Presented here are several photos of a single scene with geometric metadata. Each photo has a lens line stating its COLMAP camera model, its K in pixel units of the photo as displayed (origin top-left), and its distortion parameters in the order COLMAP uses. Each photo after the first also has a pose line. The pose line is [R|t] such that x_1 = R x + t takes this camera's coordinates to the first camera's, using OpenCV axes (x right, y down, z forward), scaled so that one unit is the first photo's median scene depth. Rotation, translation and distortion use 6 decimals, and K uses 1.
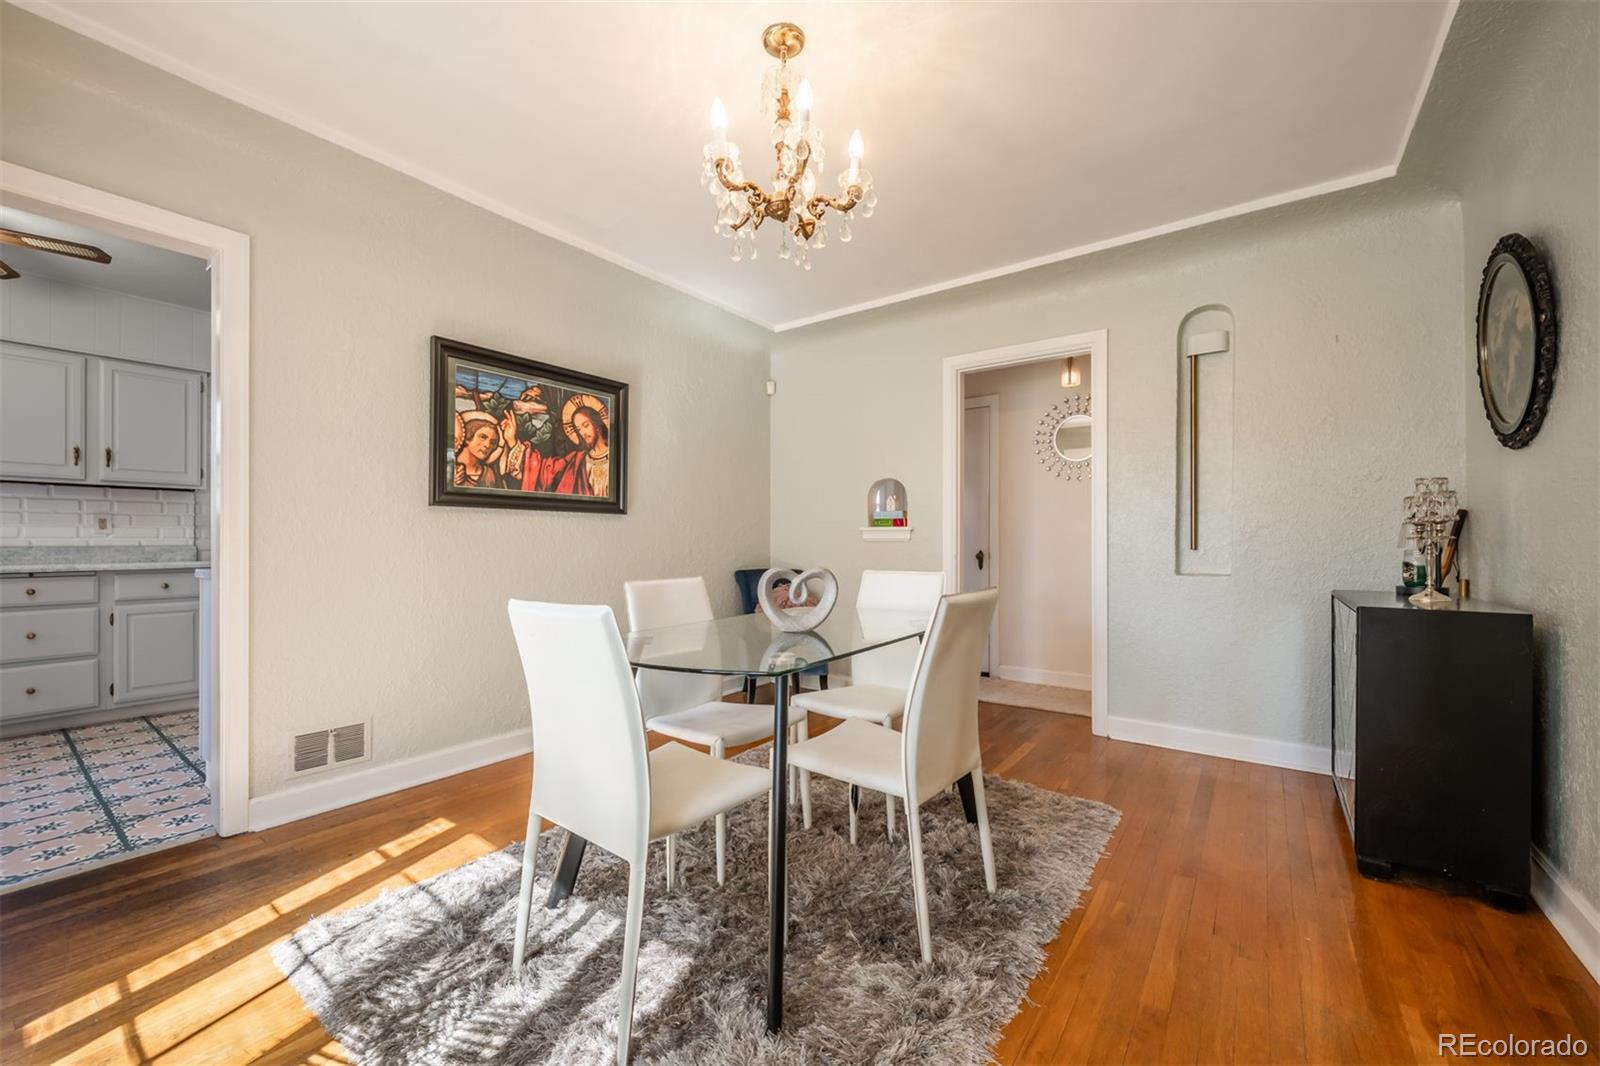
lens RADIAL K [[635.0, 0, 801.2], [0, 635.0, 539.7], [0, 0, 1]] dist [-0.002691, 0.000444]
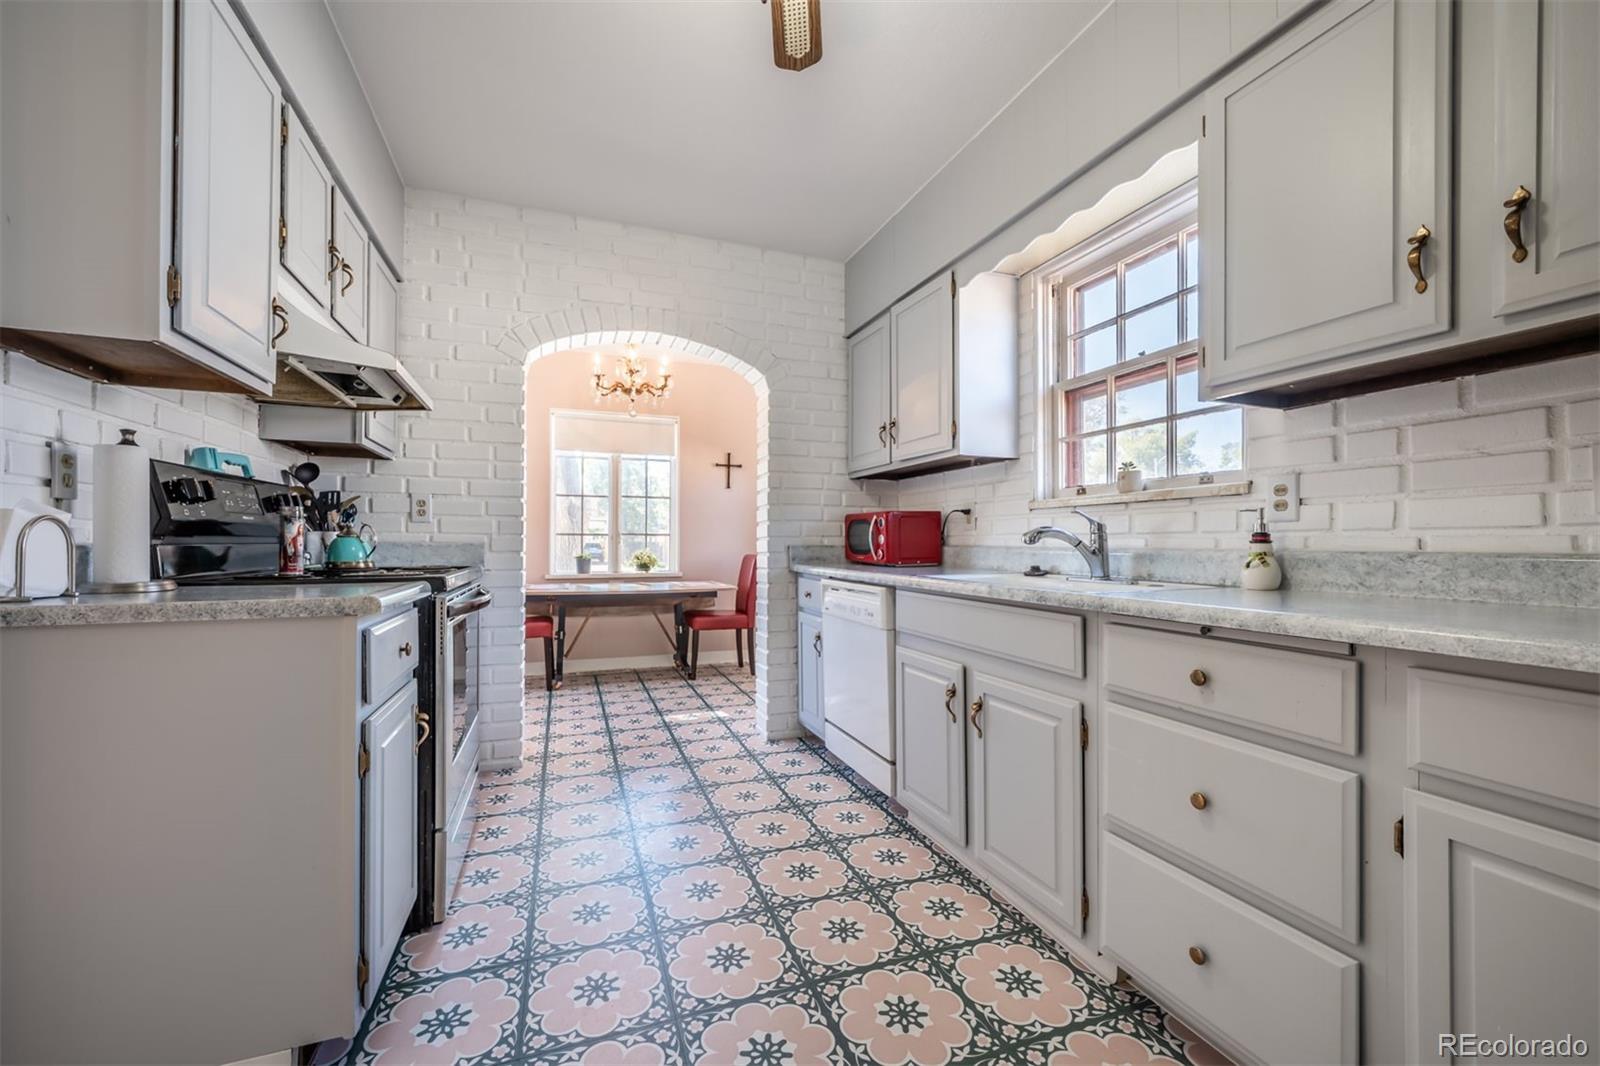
lens RADIAL K [[635.0, 0, 800.5], [0, 635.0, 541.0], [0, 0, 1]] dist [-0.002691, 0.000444]
pose [[-0.545511, -0.003946, -0.838095, -0.713937], [-0.001056, 0.999991, -0.004021, 0.005788], [0.838103, -0.001308, -0.545510, 0.907498]]
